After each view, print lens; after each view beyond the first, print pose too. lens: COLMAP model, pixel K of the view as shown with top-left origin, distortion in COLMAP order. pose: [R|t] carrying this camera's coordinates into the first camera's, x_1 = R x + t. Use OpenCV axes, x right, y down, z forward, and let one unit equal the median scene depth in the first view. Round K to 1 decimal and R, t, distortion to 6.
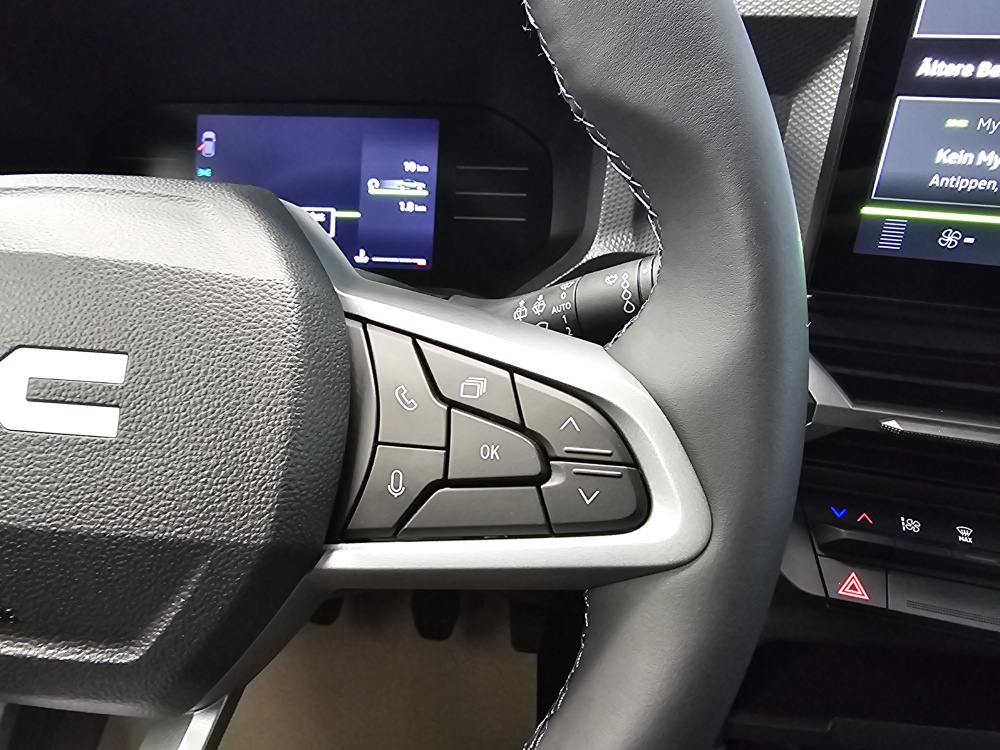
lens RADIAL K [[688.8, 0, 420.2], [0, 688.8, 386.7], [0, 0, 1]] dist [-0.000482, -0.001279]
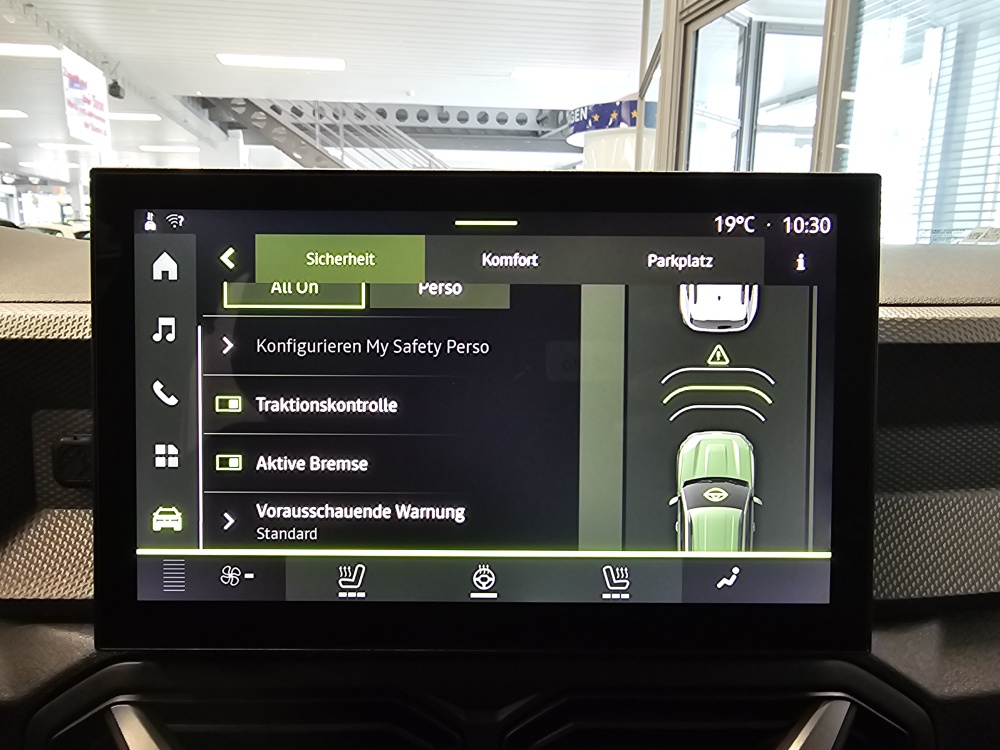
lens RADIAL K [[679.2, 0, 466.2], [0, 679.2, 381.6], [0, 0, 1]] dist [-0.000858, 0.001022]
pose [[0.950408, -0.060558, 0.305052, 0.767817], [0.145181, 0.953819, -0.262969, -0.170720], [-0.275040, 0.294215, 0.915309, 0.036639]]
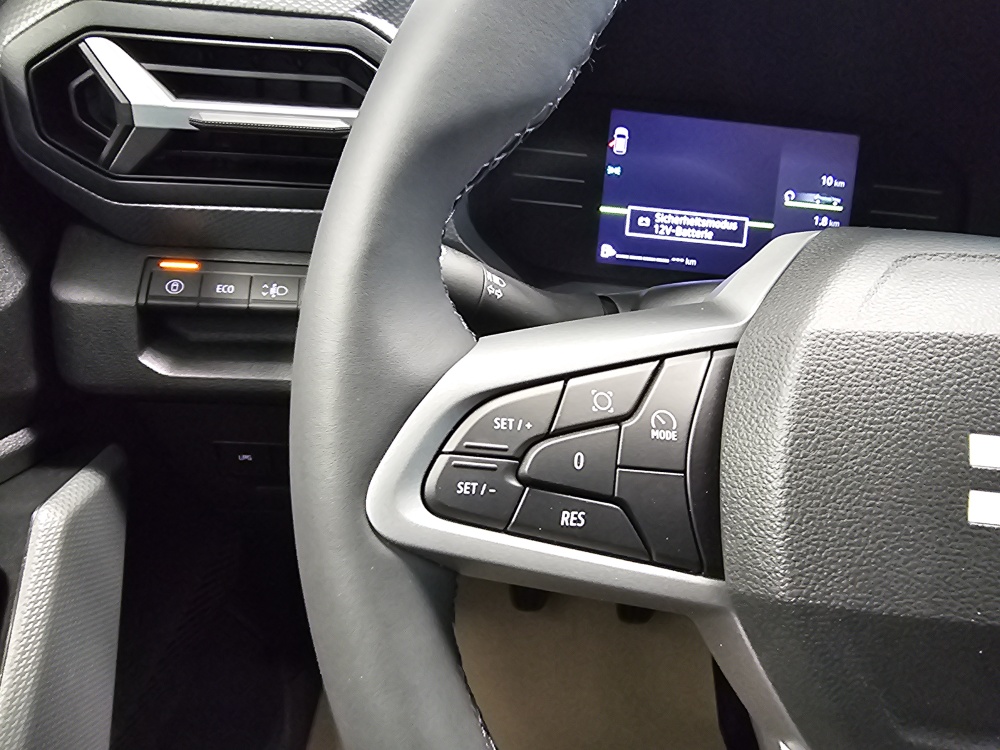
lens RADIAL K [[684.2, 0, 497.3], [0, 684.2, 369.0], [0, 0, 1]] dist [0.000267, 0.000781]
pose [[0.989925, 0.030330, 0.138305, -0.979254], [-0.035396, 0.998784, 0.034318, -0.103282], [-0.137096, -0.038868, 0.989795, 0.119554]]
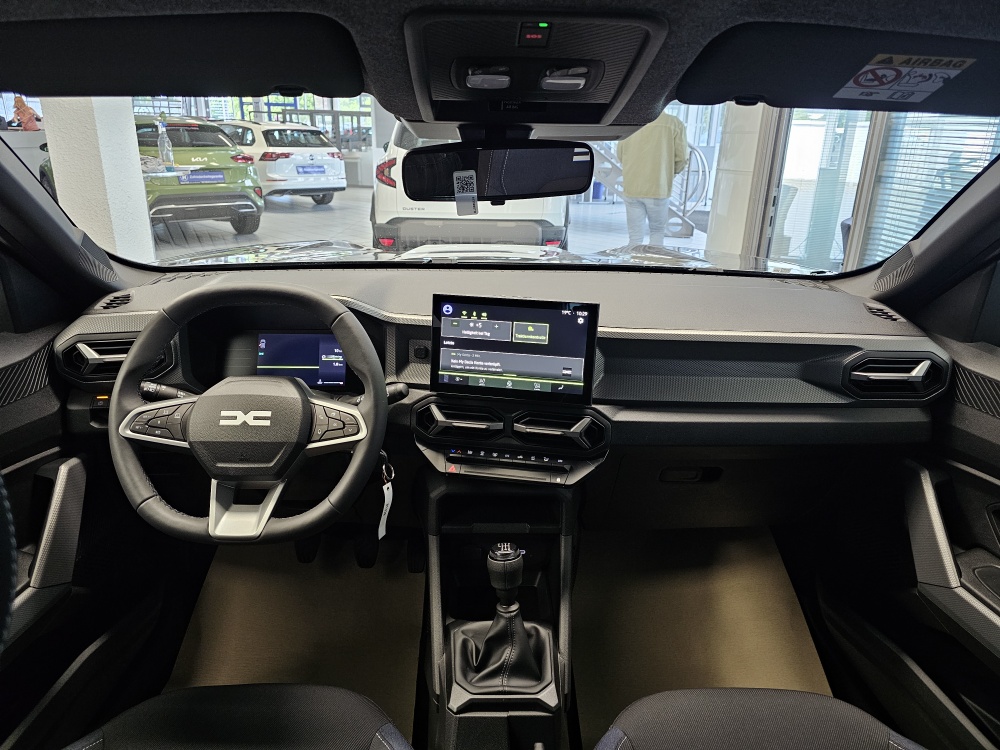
lens RADIAL K [[666.0, 0, 500.3], [0, 666.0, 362.3], [0, 0, 1]] dist [0.064035, -0.068635]
pose [[0.989029, -0.031328, 0.144365, 0.416878], [0.053035, 0.987404, -0.149069, 0.299363], [-0.137876, 0.155090, 0.978232, -2.963742]]
